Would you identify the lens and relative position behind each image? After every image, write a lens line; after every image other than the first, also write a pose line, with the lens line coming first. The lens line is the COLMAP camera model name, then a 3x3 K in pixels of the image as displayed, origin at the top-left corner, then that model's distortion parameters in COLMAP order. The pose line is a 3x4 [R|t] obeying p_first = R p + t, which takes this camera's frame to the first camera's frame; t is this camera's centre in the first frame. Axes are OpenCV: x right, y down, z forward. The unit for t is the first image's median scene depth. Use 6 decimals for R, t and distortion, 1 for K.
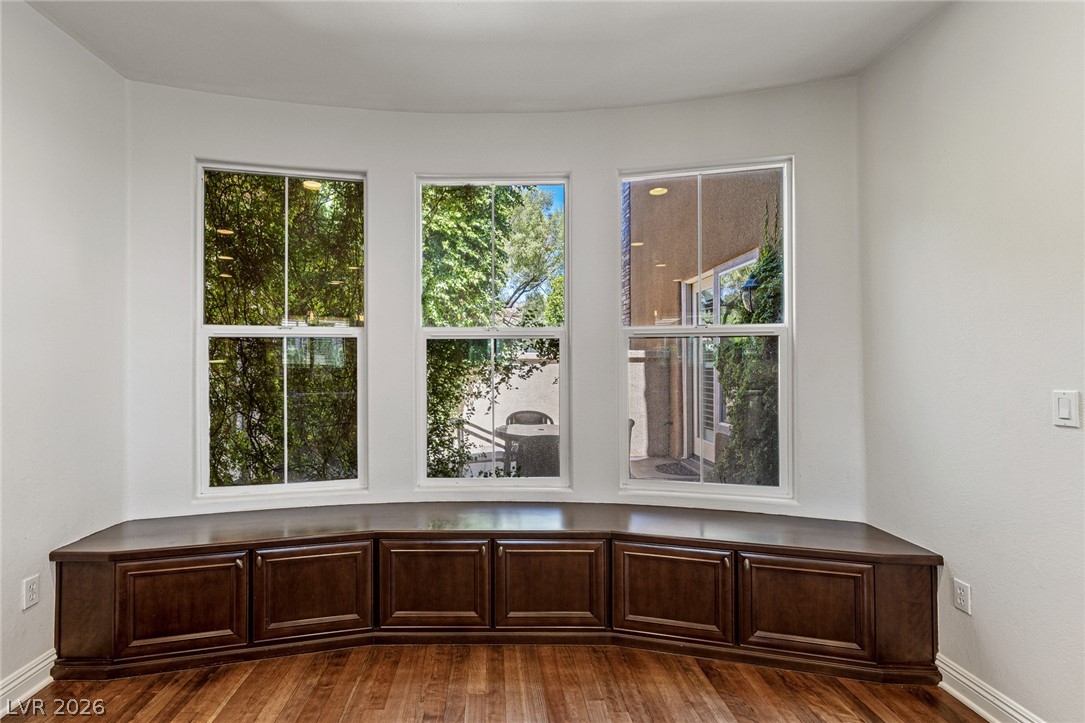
lens RADIAL K [[491.0, 0, 499.8], [0, 491.0, 363.8], [0, 0, 1]] dist [0.014689, -0.004826]
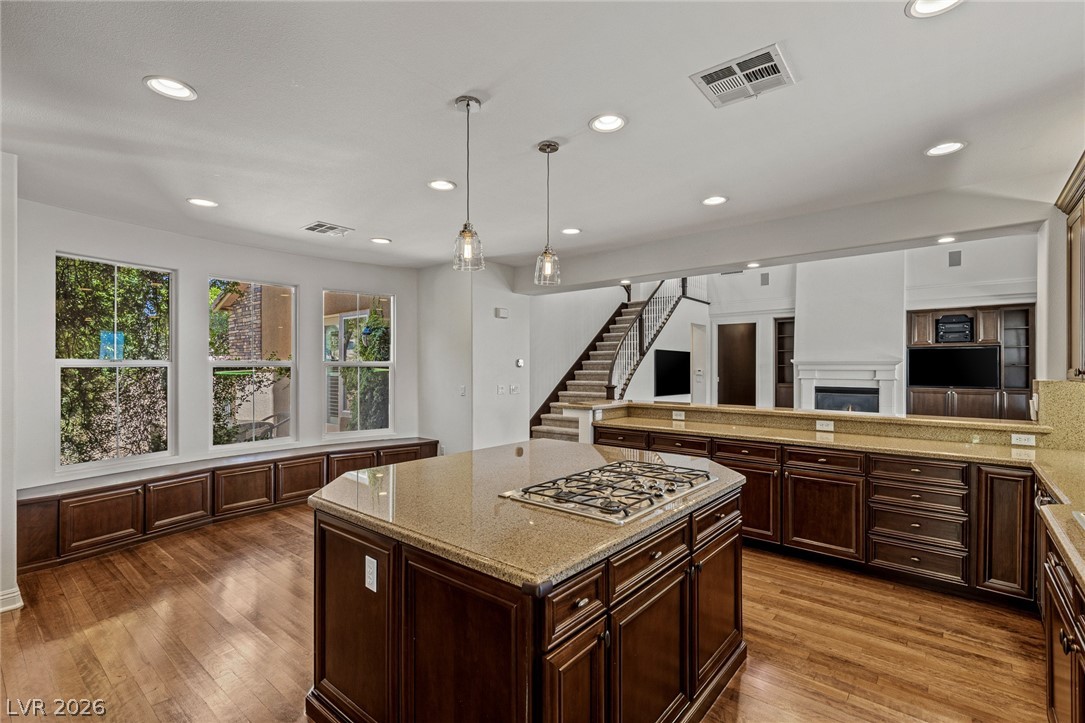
lens RADIAL K [[491.0, 0, 549.1], [0, 491.0, 365.0], [0, 0, 1]] dist [0.014689, -0.004826]
pose [[0.625215, 0.003168, 0.780446, -0.842329], [-0.003628, 0.999993, -0.001153, -0.065723], [-0.780444, -0.002111, 0.625222, -1.142554]]
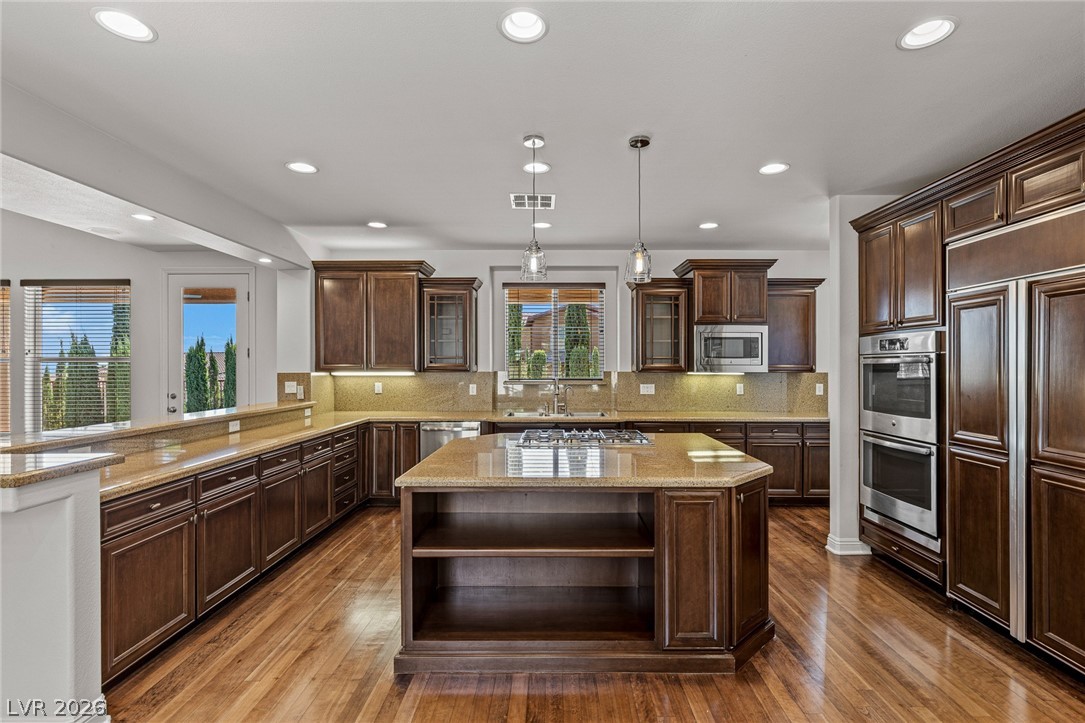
lens RADIAL K [[507.1, 0, 555.4], [0, 507.1, 368.5], [0, 0, 1]] dist [0.006506, -0.001095]
pose [[-0.999798, 0.001649, -0.020047, -0.004605], [0.001540, 0.999984, 0.005451, -0.056613], [0.020056, 0.005419, -0.999784, 0.671163]]
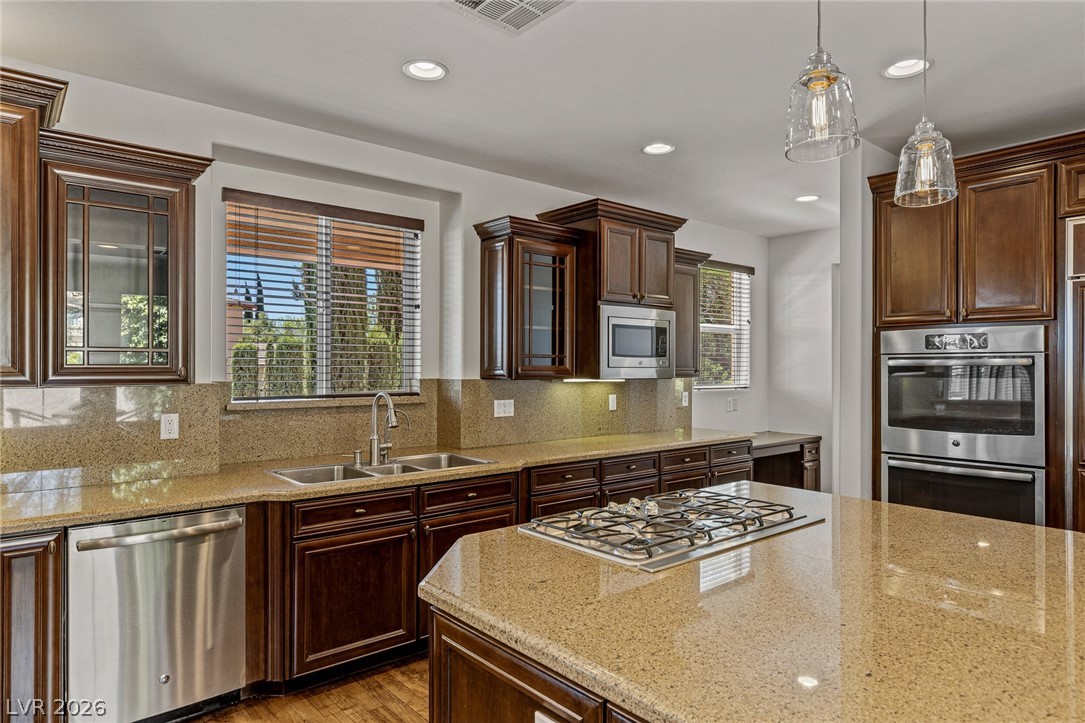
lens RADIAL K [[654.4, 0, 544.0], [0, 654.4, 369.3], [0, 0, 1]] dist [0.004365, -0.007530]
pose [[-0.754158, 0.003924, -0.656681, 0.578666], [0.001684, 0.999990, 0.004042, -0.061408], [0.656690, 0.001943, -0.754158, -0.177426]]
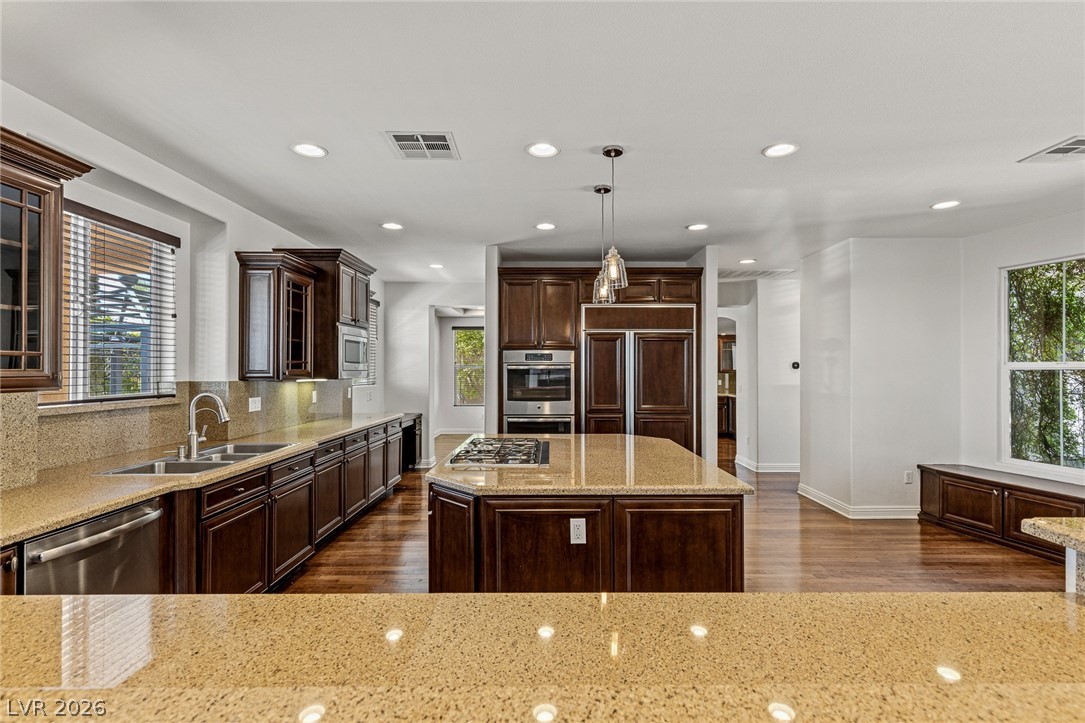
lens RADIAL K [[507.1, 0, 550.4], [0, 507.1, 364.3], [0, 0, 1]] dist [0.006506, -0.001095]
pose [[0.015763, -0.007348, -0.999849, 1.160367], [0.002701, 0.999970, -0.007306, -0.065672], [0.999872, -0.002586, 0.015782, -0.611450]]
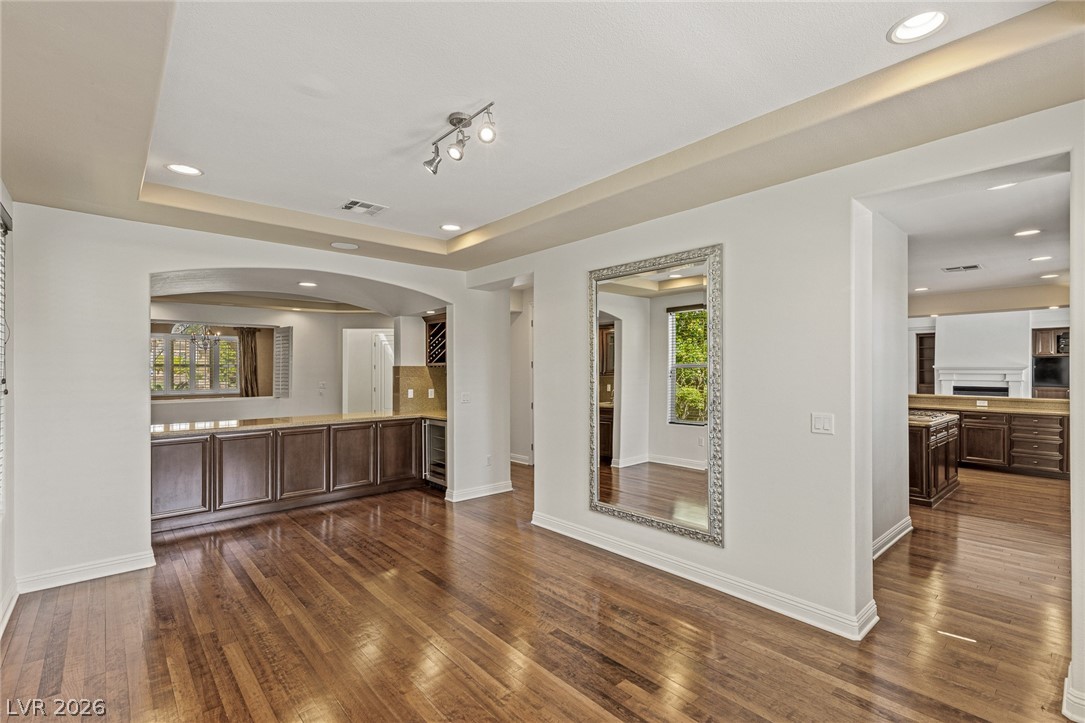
lens RADIAL K [[491.0, 0, 544.4], [0, 491.0, 368.4], [0, 0, 1]] dist [0.014689, -0.004826]
pose [[0.736800, 0.001580, 0.676109, -3.038832], [-0.002385, 0.999997, 0.000263, -0.083480], [-0.676107, -0.001807, 0.736802, -1.262928]]
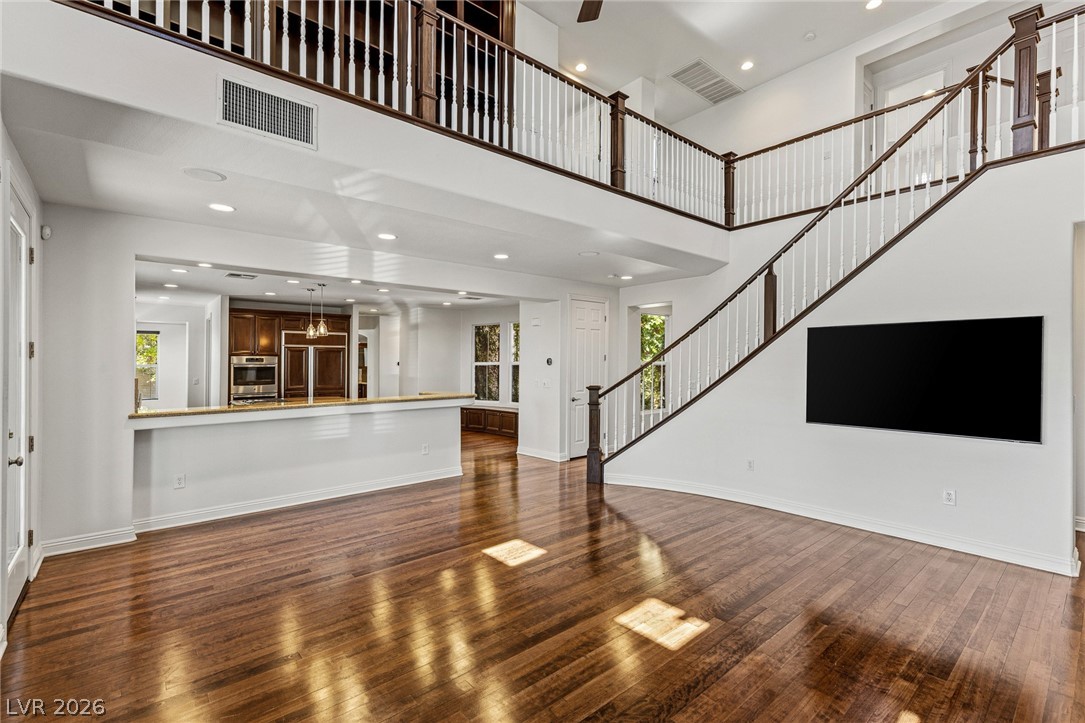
lens RADIAL K [[491.0, 0, 551.0], [0, 491.0, 361.5], [0, 0, 1]] dist [0.014689, -0.004826]
pose [[0.667324, -0.008900, -0.744715, 3.114056], [0.009694, 0.999948, -0.003264, -0.068270], [0.744705, -0.005042, 0.667375, -1.398509]]
